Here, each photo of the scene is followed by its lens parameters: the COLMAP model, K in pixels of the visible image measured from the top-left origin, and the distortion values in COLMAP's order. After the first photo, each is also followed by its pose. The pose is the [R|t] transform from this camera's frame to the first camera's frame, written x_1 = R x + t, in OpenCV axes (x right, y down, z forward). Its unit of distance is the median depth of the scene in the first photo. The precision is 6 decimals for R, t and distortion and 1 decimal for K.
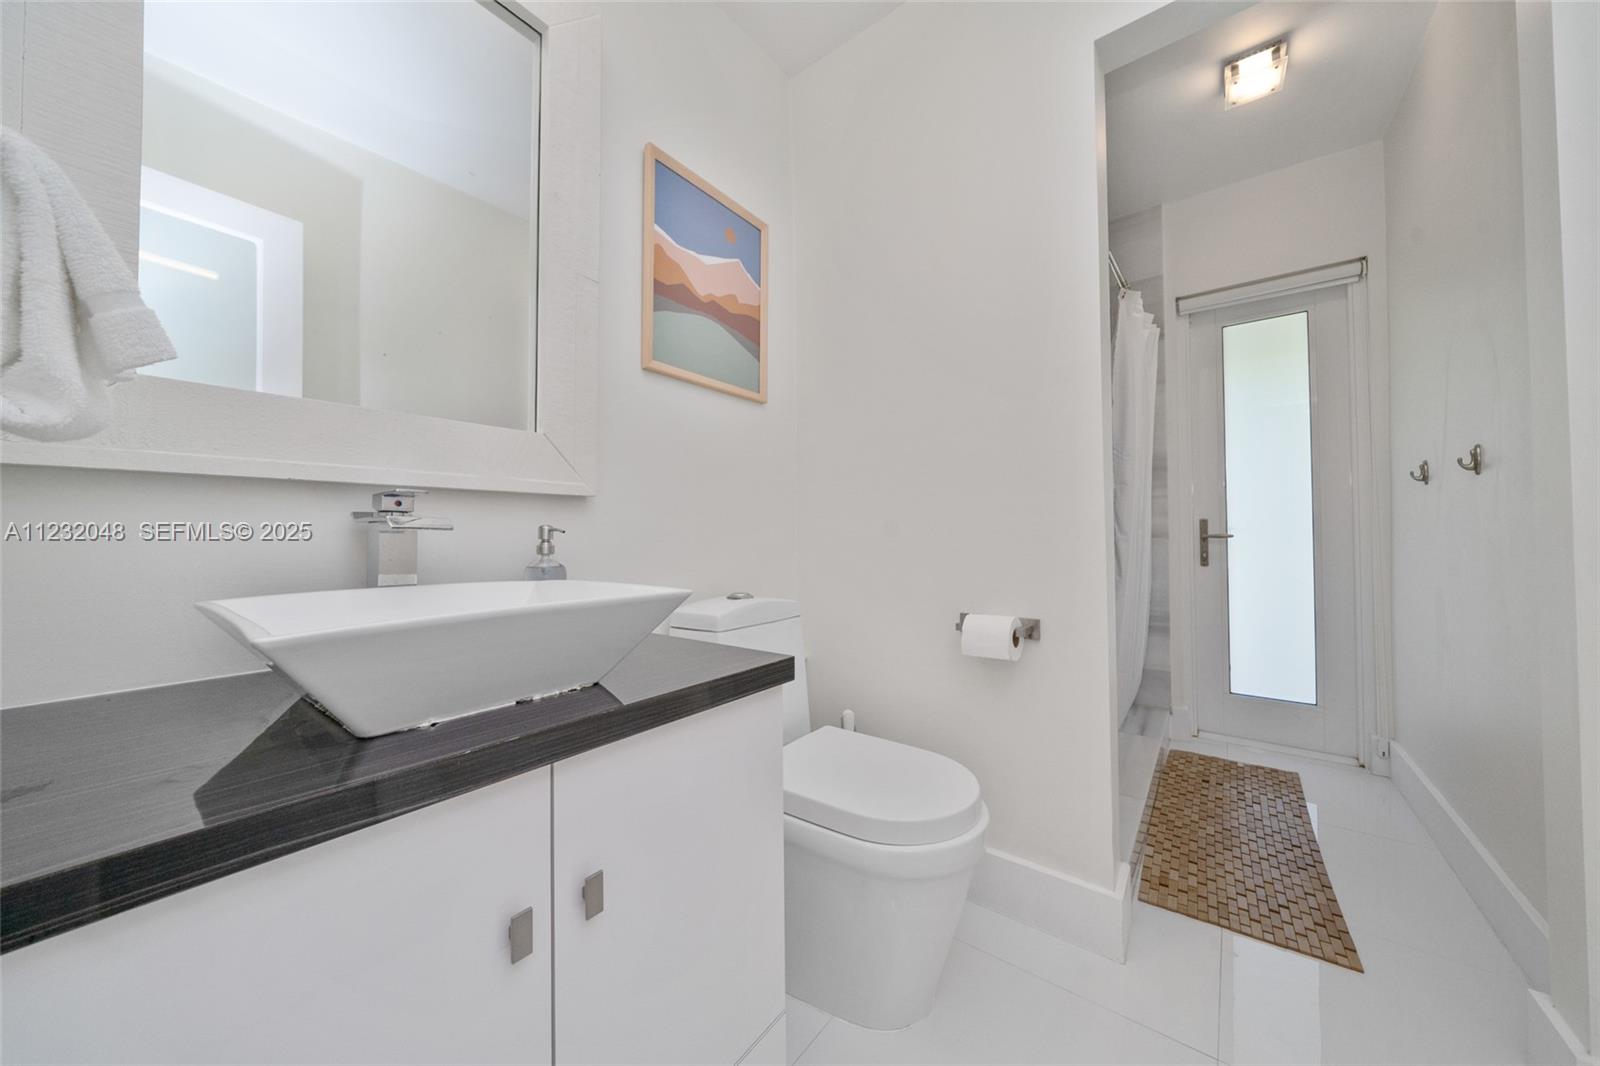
lens RADIAL K [[551.7, 0, 799.4], [0, 551.7, 532.2], [0, 0, 1]] dist [-0.004920, -0.000127]
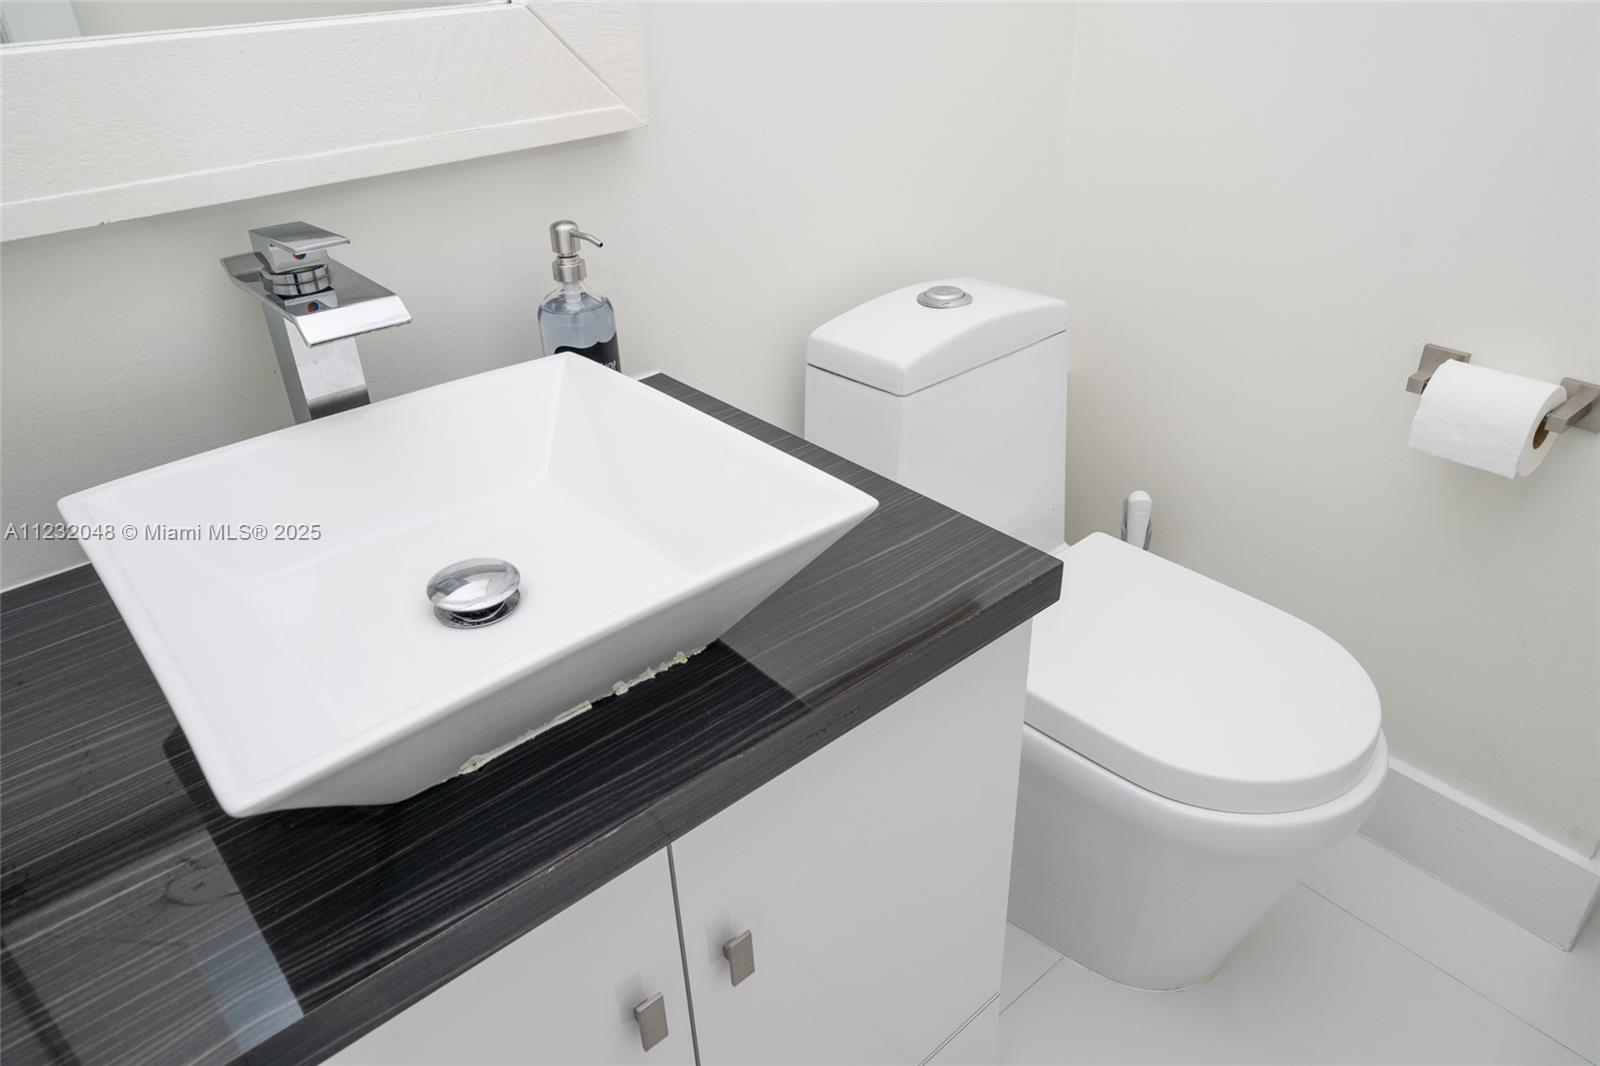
lens RADIAL K [[1076.7, 0, 798.9], [0, 1076.7, 534.6], [0, 0, 1]] dist [0.006414, -0.003109]
pose [[0.980007, 0.077347, -0.183311, -0.055833], [0.028807, 0.856470, 0.515392, -0.264861], [0.196865, -0.510369, 0.837119, 0.095364]]
